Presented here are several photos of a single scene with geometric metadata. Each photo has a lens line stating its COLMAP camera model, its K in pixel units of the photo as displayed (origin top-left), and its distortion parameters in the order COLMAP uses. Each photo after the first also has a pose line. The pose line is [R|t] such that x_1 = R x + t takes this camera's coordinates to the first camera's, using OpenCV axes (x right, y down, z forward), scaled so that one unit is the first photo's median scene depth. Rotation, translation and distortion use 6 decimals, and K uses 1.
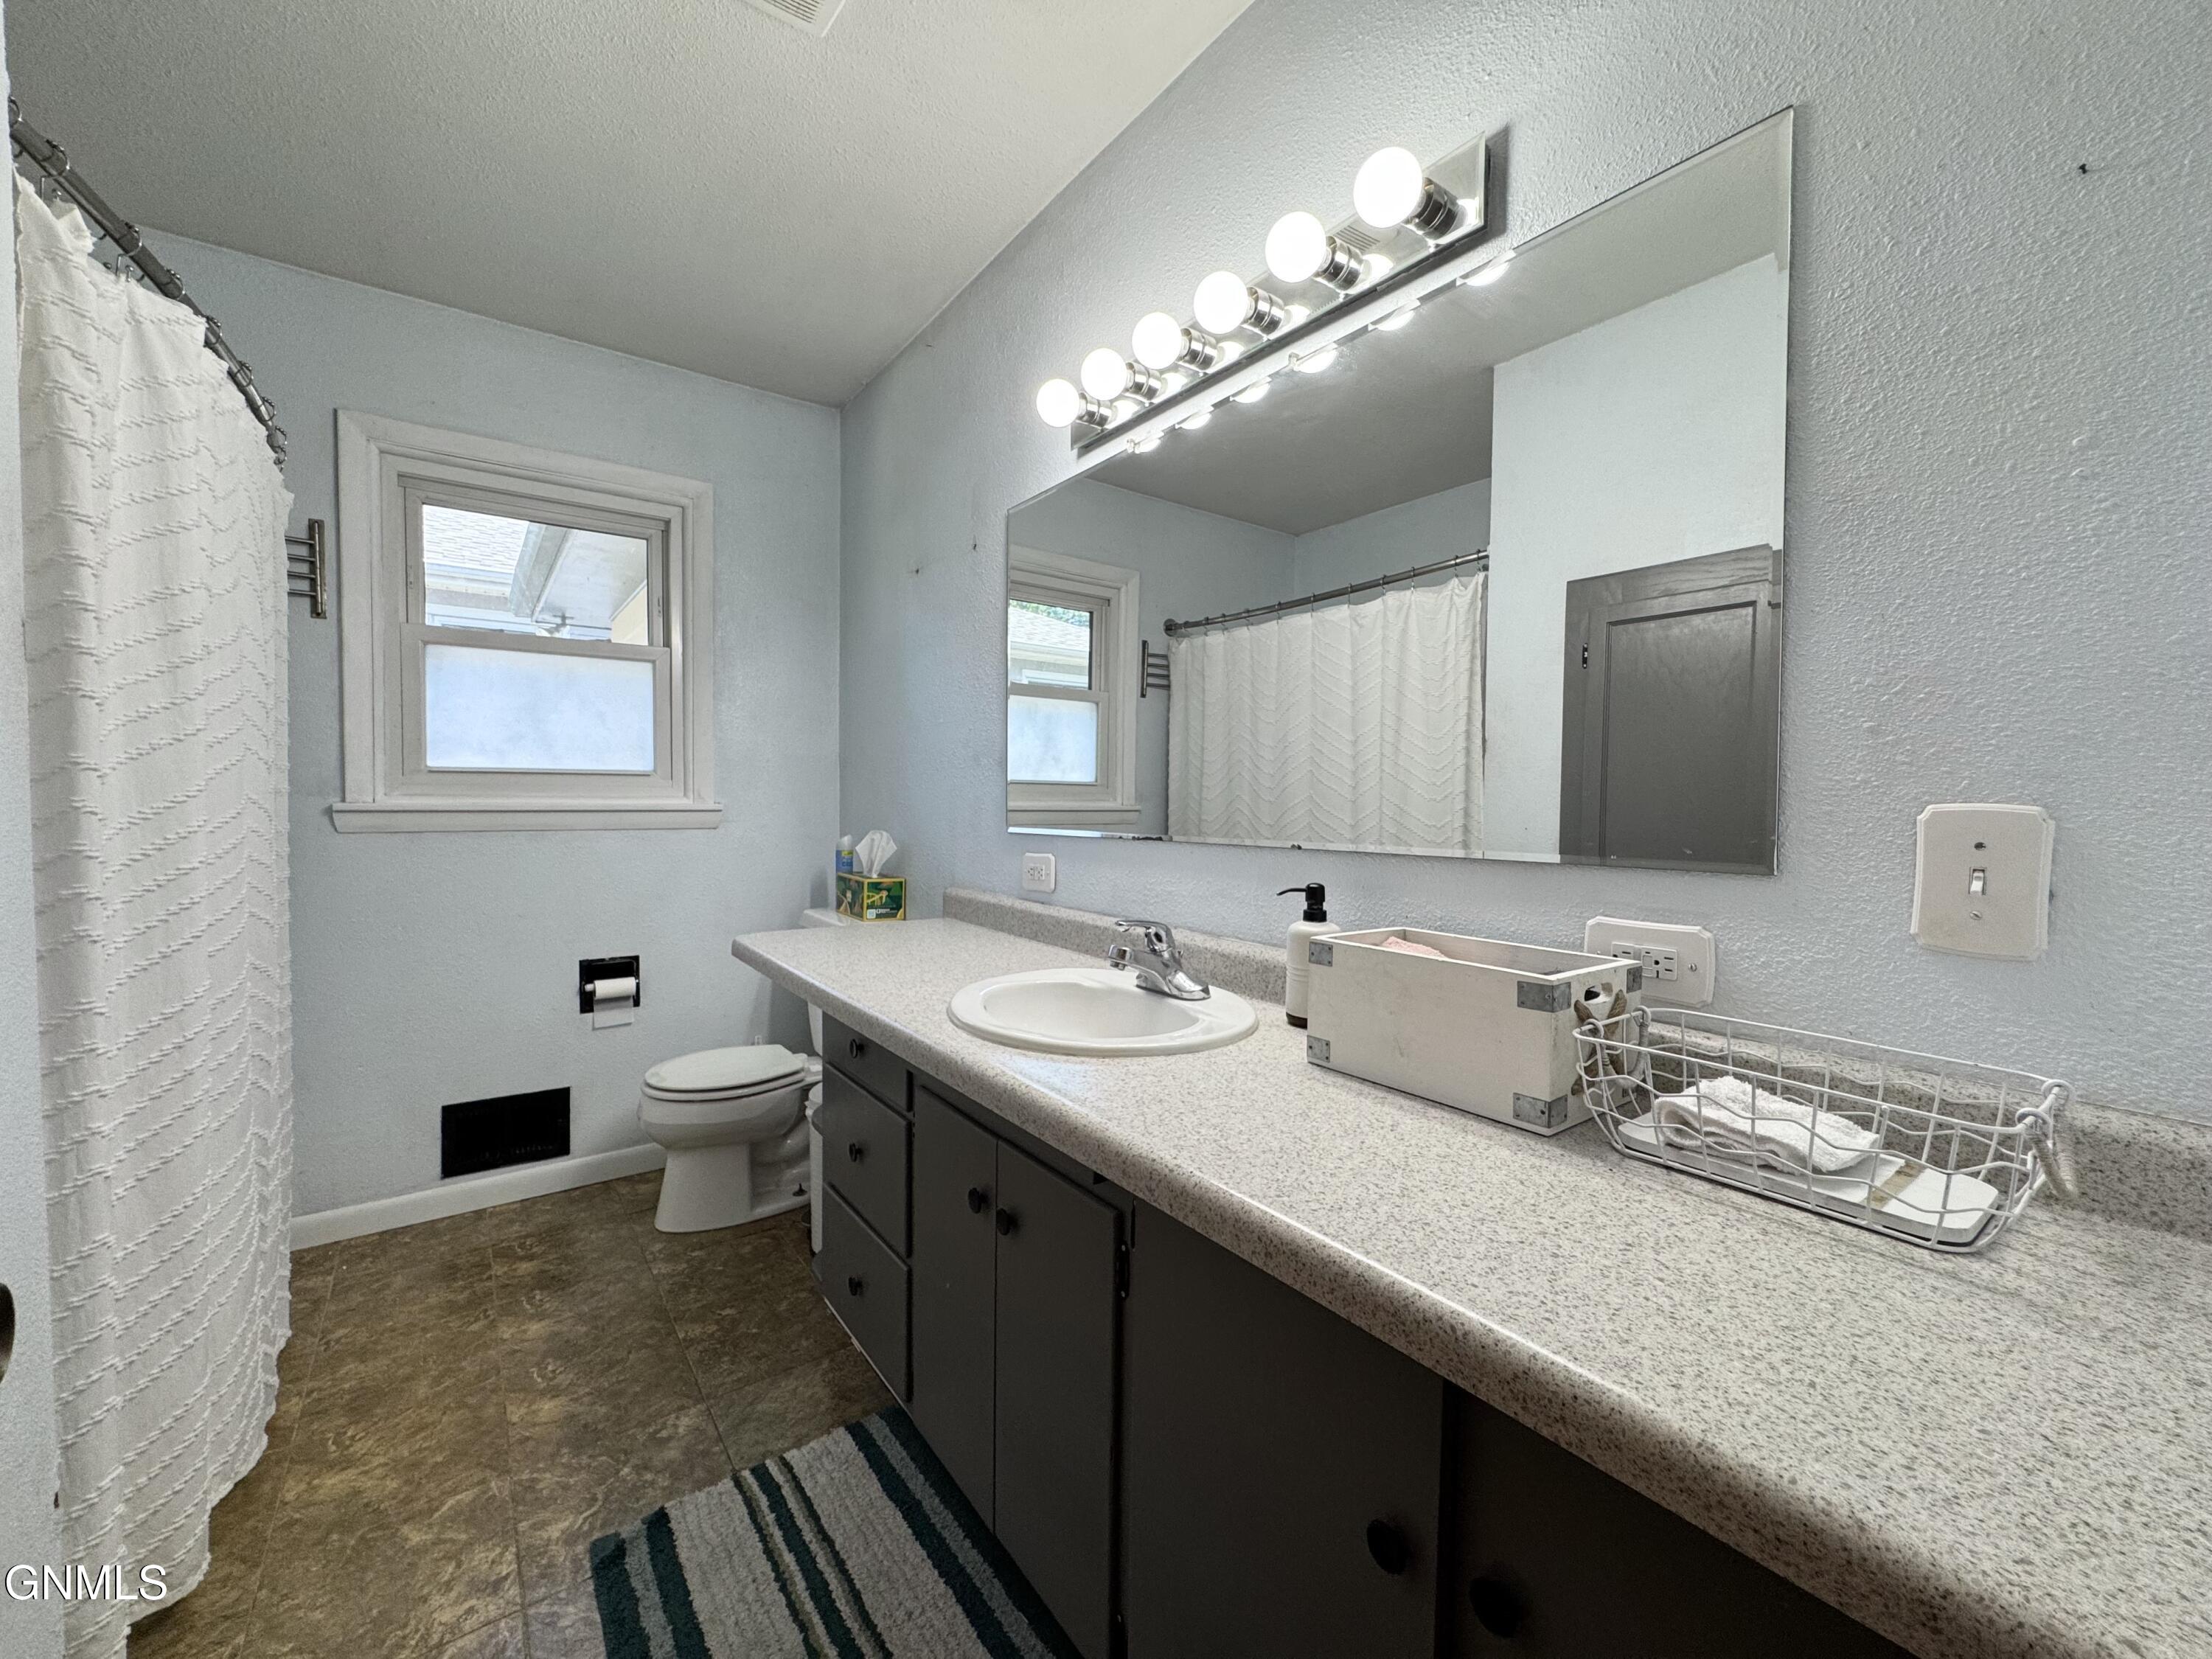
lens RADIAL K [[884.8, 0, 1105.9], [0, 884.8, 828.2], [0, 0, 1]] dist [-0.004363, 0.000446]
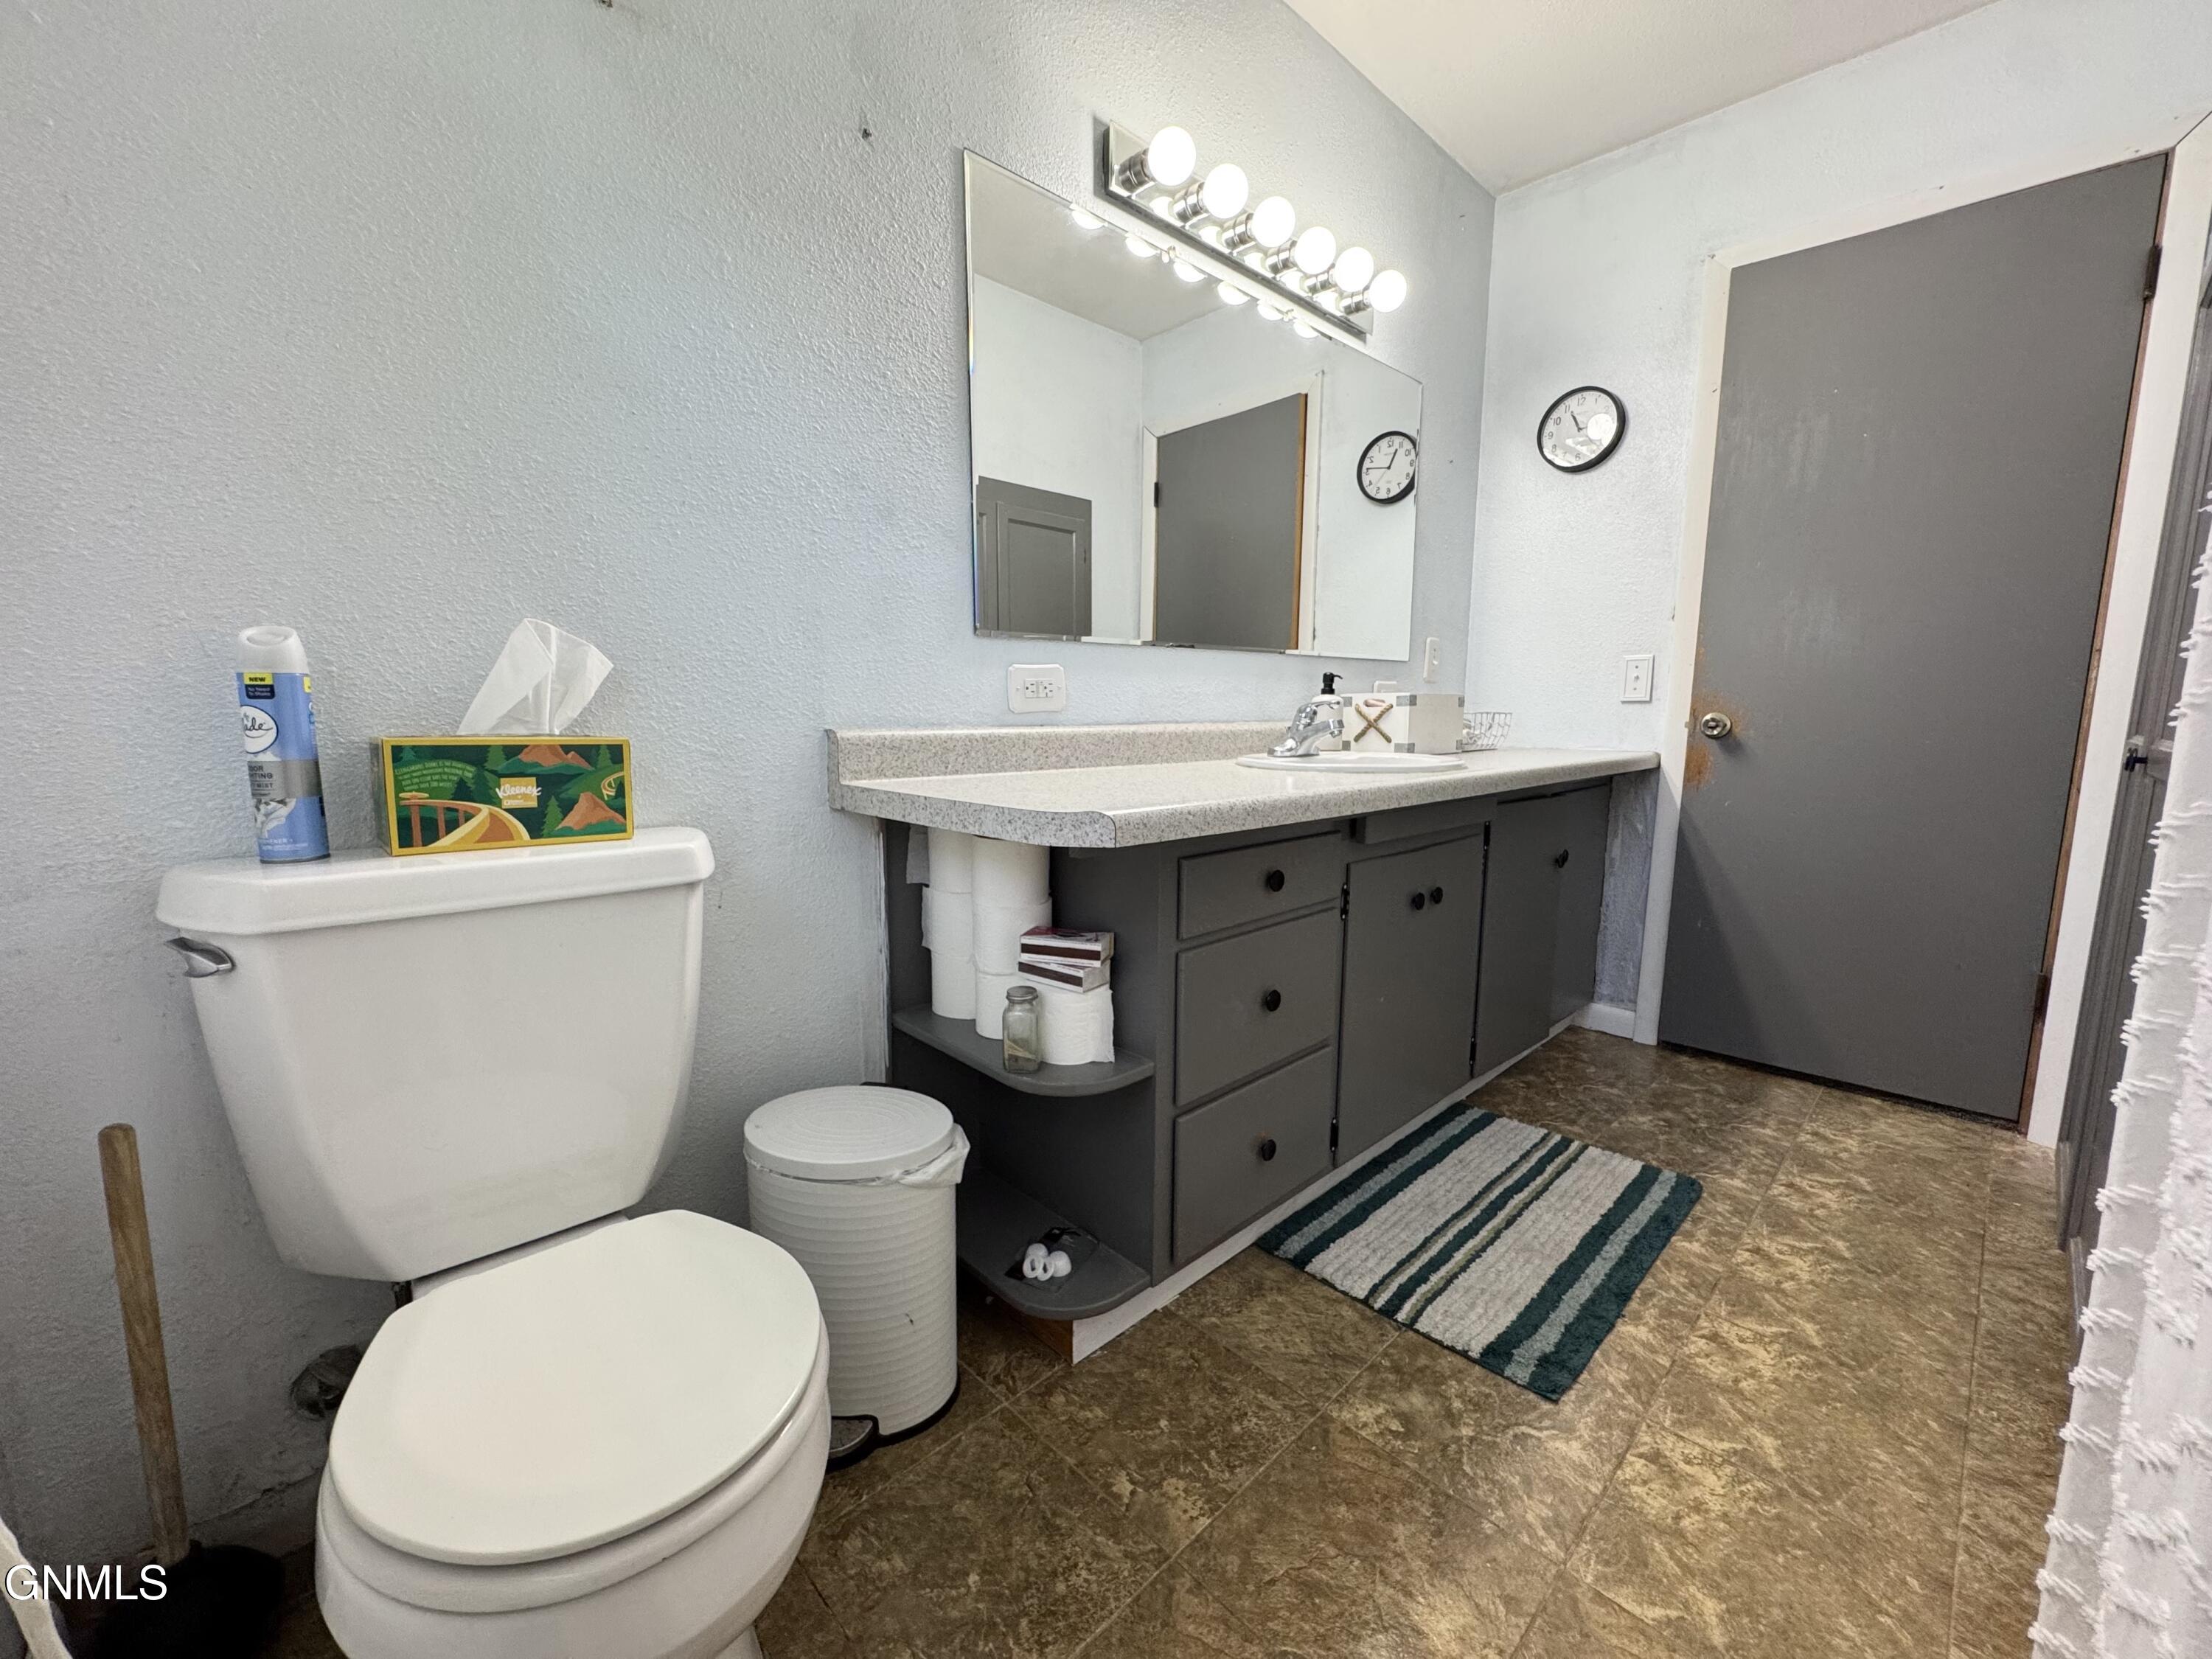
lens RADIAL K [[884.8, 0, 1104.4], [0, 884.8, 828.2], [0, 0, 1]] dist [-0.004363, 0.000446]
pose [[-0.131138, -0.147749, 0.980292, -1.295735], [0.029848, 0.987795, 0.152873, 0.079084], [-0.990915, 0.049308, -0.125128, 1.512595]]
